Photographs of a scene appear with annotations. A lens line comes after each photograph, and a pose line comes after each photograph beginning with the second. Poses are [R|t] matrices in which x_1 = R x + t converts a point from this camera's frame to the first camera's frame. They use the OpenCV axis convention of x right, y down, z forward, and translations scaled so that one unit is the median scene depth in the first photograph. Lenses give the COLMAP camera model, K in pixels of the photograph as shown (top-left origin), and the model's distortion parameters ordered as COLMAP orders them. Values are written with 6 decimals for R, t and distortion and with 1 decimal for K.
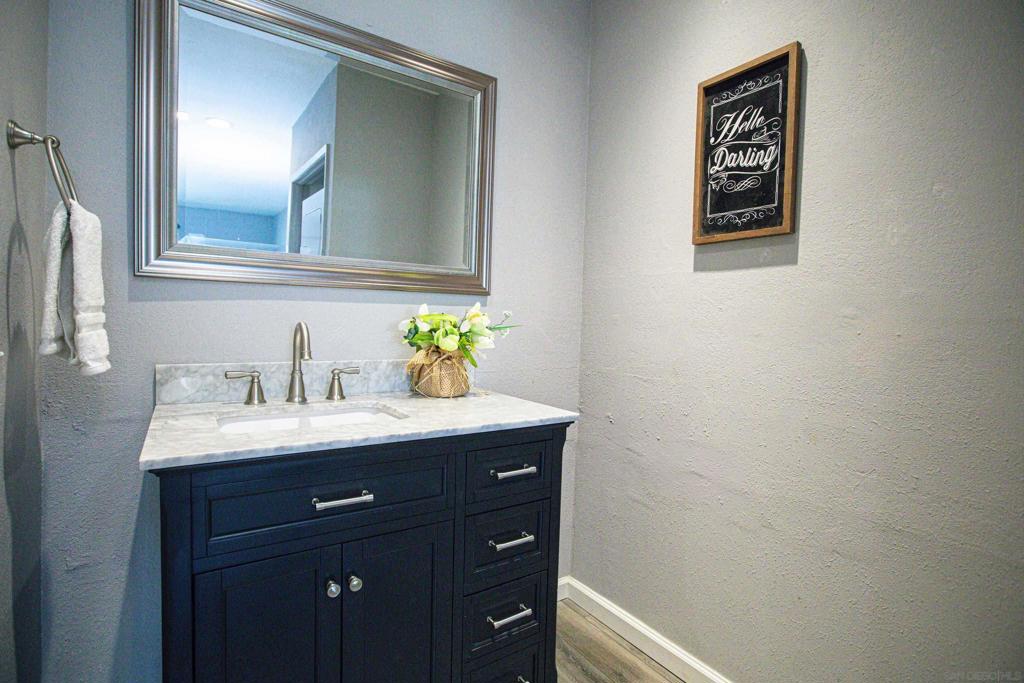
lens RADIAL K [[502.0, 0, 512.0], [0, 502.0, 341.5], [0, 0, 1]] dist [-0.015057, 0.001301]
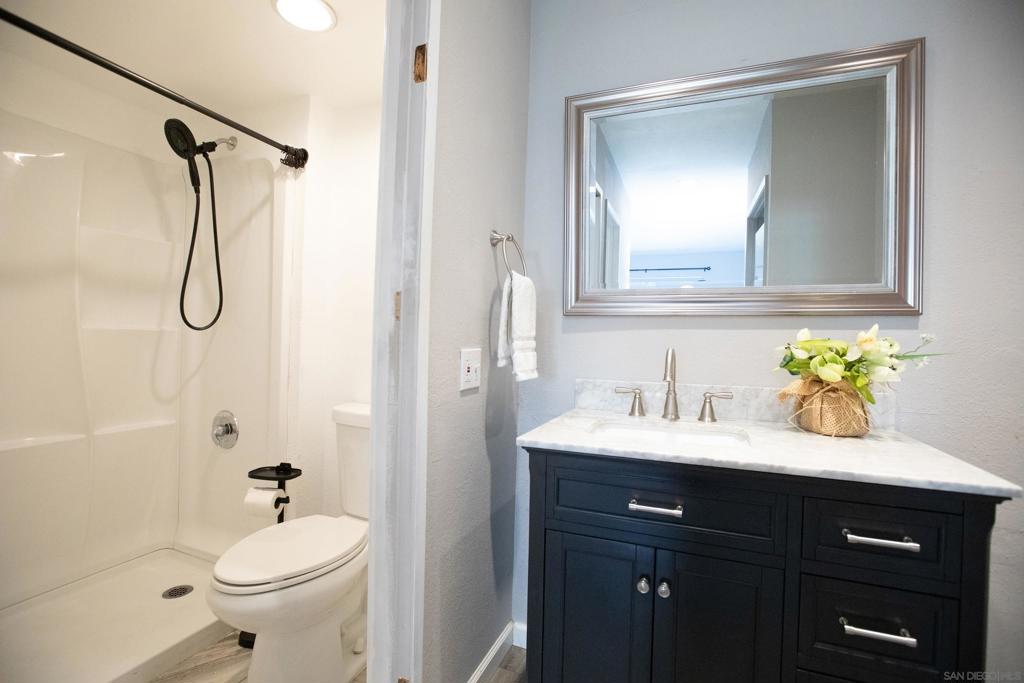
lens RADIAL K [[461.4, 0, 512.0], [0, 461.4, 341.5], [0, 0, 1]] dist [-0.044340, 0.015755]
pose [[0.563978, -0.012556, -0.825694, 0.219460], [-0.037331, 0.998475, -0.040682, 0.001887], [0.824946, 0.053768, 0.562649, 0.106253]]
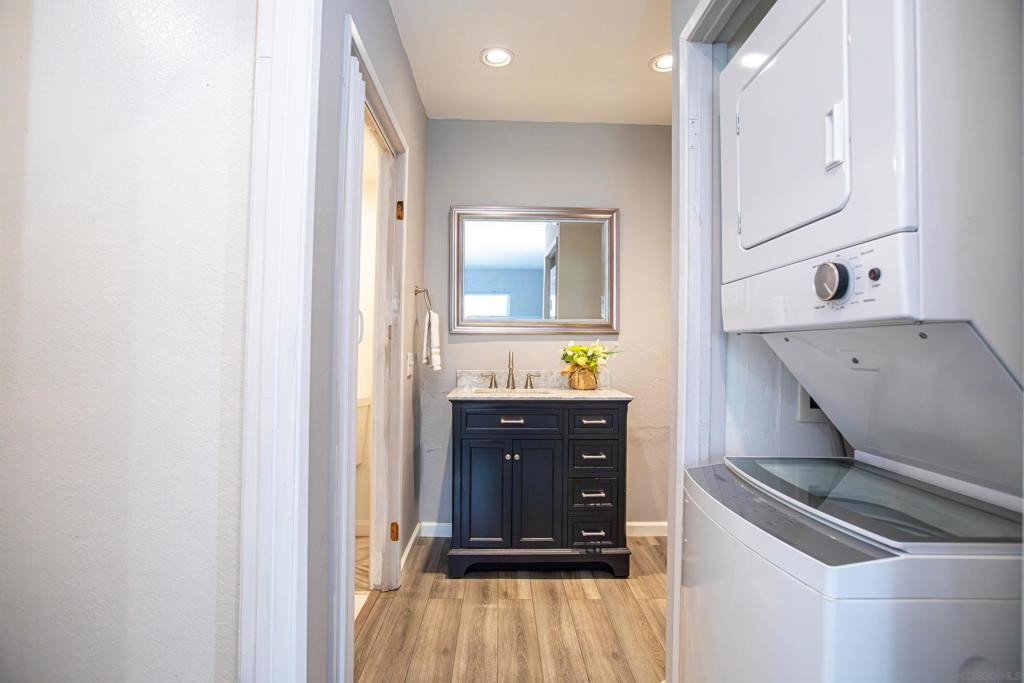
lens RADIAL K [[502.0, 0, 512.0], [0, 502.0, 341.5], [0, 0, 1]] dist [-0.015057, 0.001301]
pose [[0.846364, -0.026549, -0.531942, 0.695113], [-0.004815, 0.998335, -0.057488, 0.041846], [0.532582, 0.051217, 0.844827, -0.789661]]
